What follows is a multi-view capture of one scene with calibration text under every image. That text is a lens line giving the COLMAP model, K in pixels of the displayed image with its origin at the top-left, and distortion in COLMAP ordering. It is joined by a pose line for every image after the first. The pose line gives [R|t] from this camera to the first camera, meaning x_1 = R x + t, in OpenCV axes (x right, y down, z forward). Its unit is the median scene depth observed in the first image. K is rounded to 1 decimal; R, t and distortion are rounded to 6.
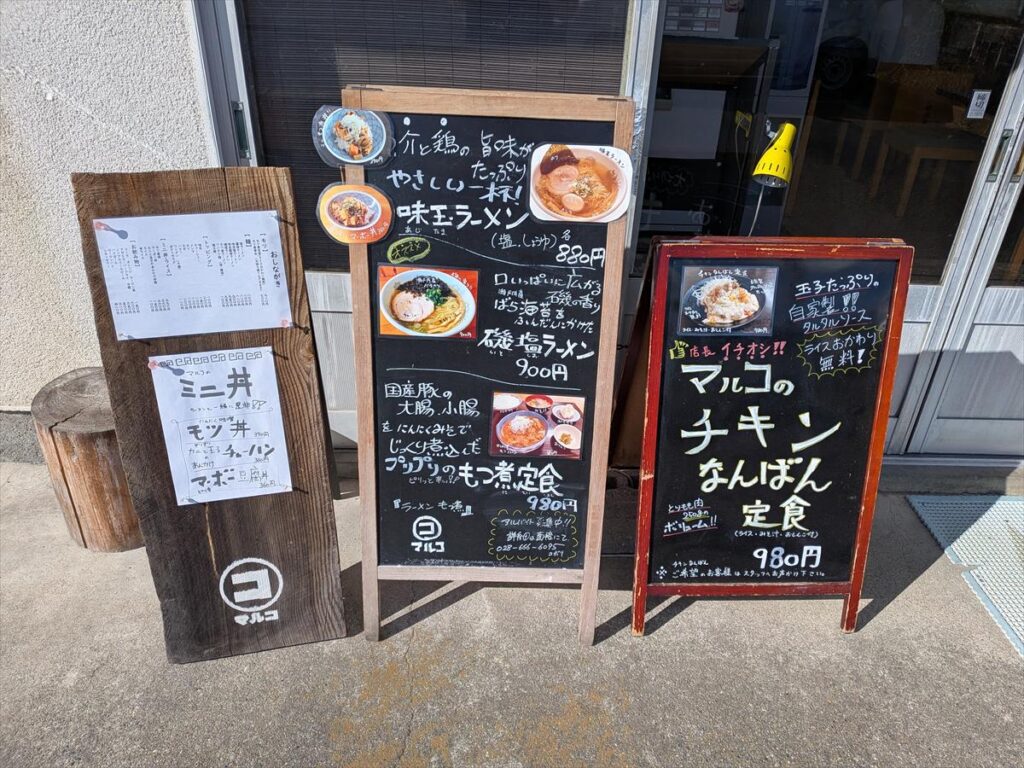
lens RADIAL K [[746.5, 0, 512.0], [0, 746.5, 384.0], [0, 0, 1]] dist [0.032704, -0.001221]
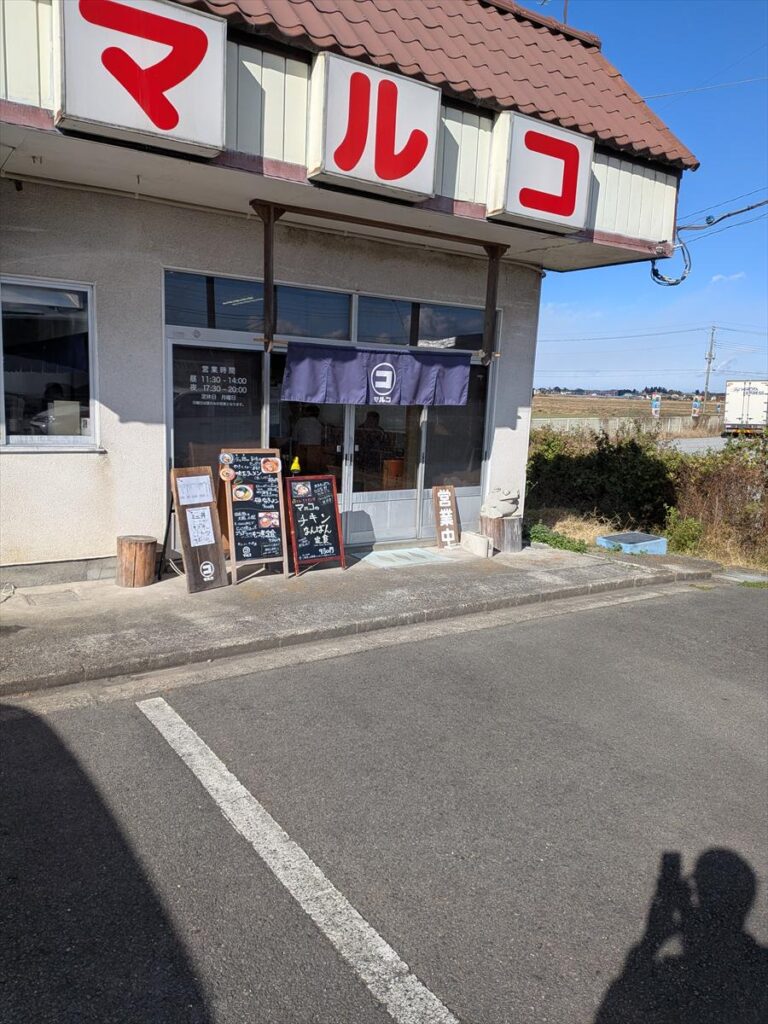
lens RADIAL K [[746.5, 0, 384.0], [0, 746.5, 512.0], [0, 0, 1]] dist [0.032704, -0.001221]
pose [[0.837468, -0.091075, 0.538843, -1.720566], [0.265477, 0.929654, -0.255473, 1.285330], [-0.477670, 0.357001, 0.802734, -2.778428]]
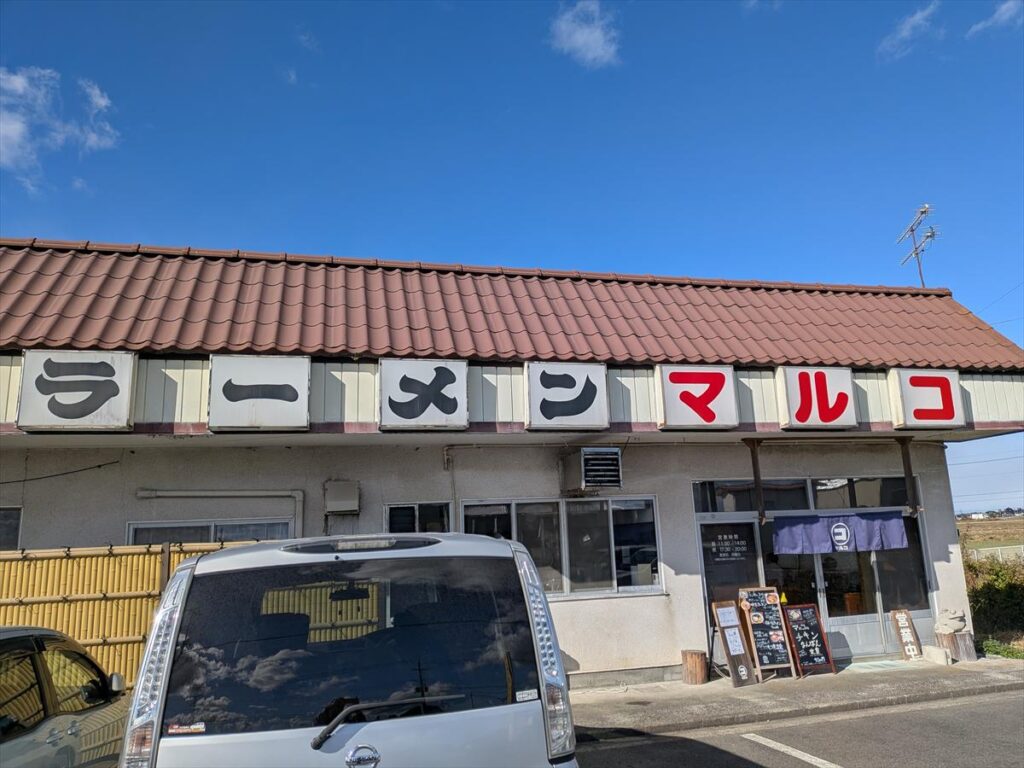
lens RADIAL K [[775.5, 0, 513.5], [0, 775.5, 366.7], [0, 0, 1]] dist [0.077905, -0.116372]
pose [[0.967863, -0.026951, 0.250030, -3.753862], [0.189106, 0.733392, -0.652974, 2.314374], [-0.165772, 0.679272, 0.714919, -4.982595]]
